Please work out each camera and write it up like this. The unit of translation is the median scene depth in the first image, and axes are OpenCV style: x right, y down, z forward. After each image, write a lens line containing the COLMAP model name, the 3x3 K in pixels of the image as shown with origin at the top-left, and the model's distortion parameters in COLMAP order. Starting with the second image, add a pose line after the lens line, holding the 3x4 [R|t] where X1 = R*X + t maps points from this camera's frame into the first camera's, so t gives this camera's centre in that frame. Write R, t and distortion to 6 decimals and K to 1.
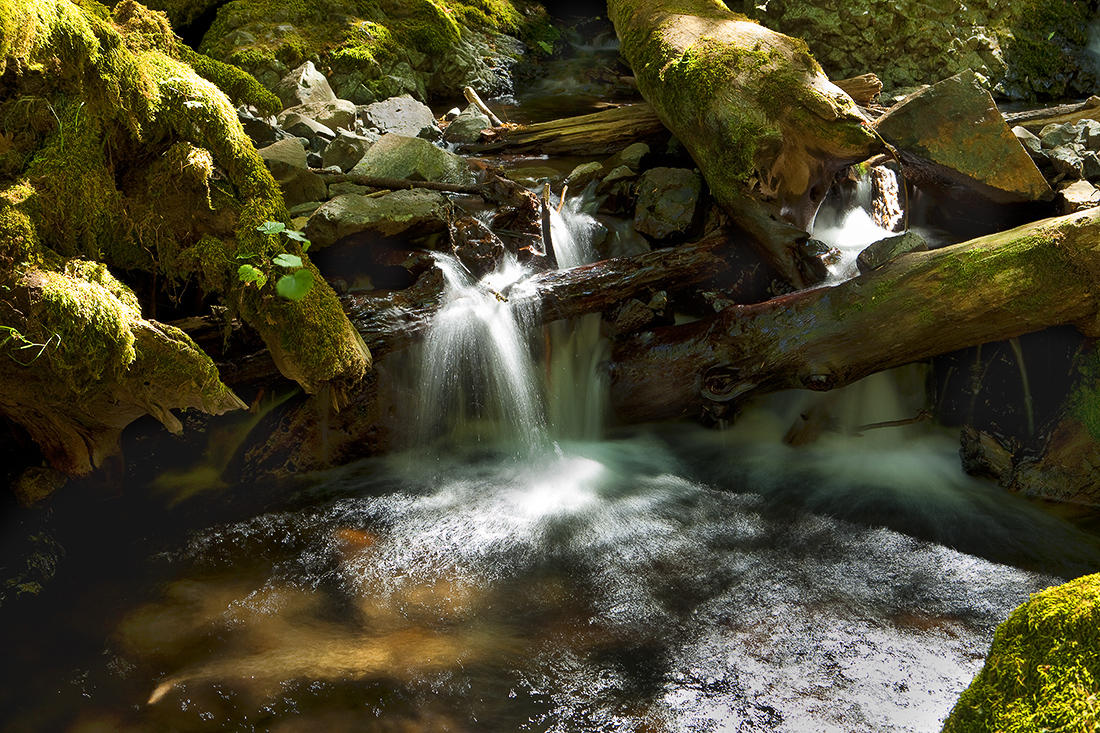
lens RADIAL K [[1439.6, 0, 550.1], [0, 1439.6, 366.5], [0, 0, 1]] dist [-0.064103, 0.000000]
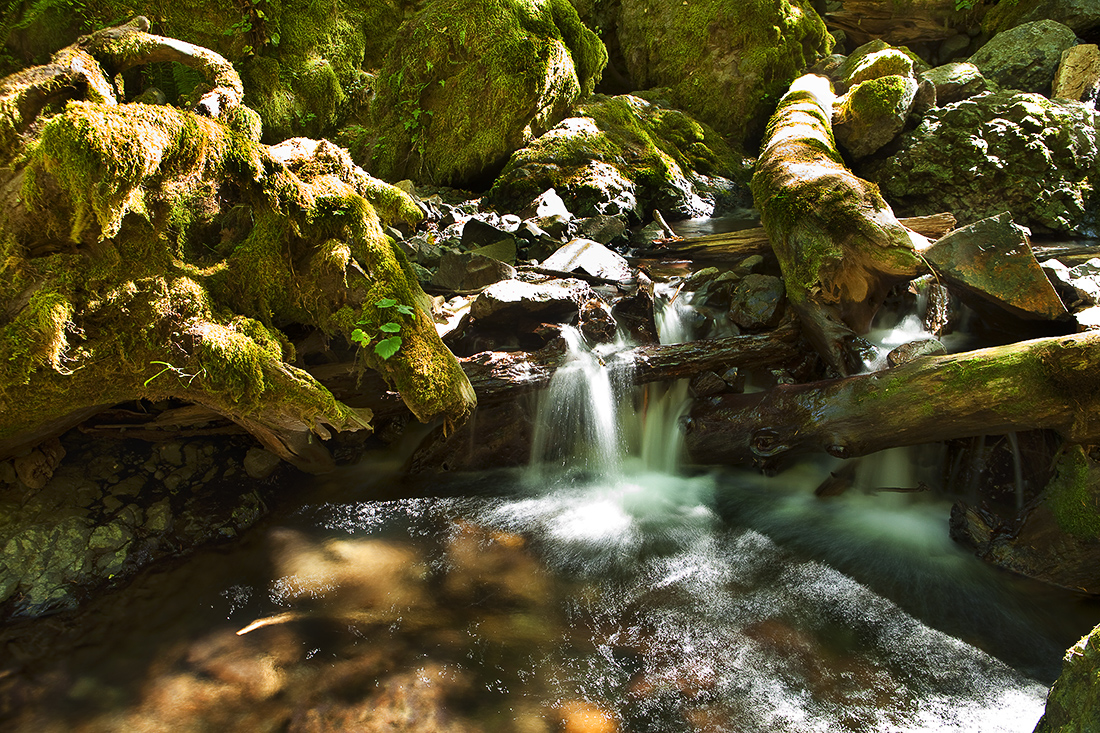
lens RADIAL K [[868.5, 0, 546.2], [0, 868.5, 365.2], [0, 0, 1]] dist [-0.111039, 0.053102]
pose [[0.945956, 0.090649, -0.311366, 0.167114], [-0.094784, 0.995496, 0.001861, -0.040600], [0.310133, 0.027752, 0.950288, 0.193465]]
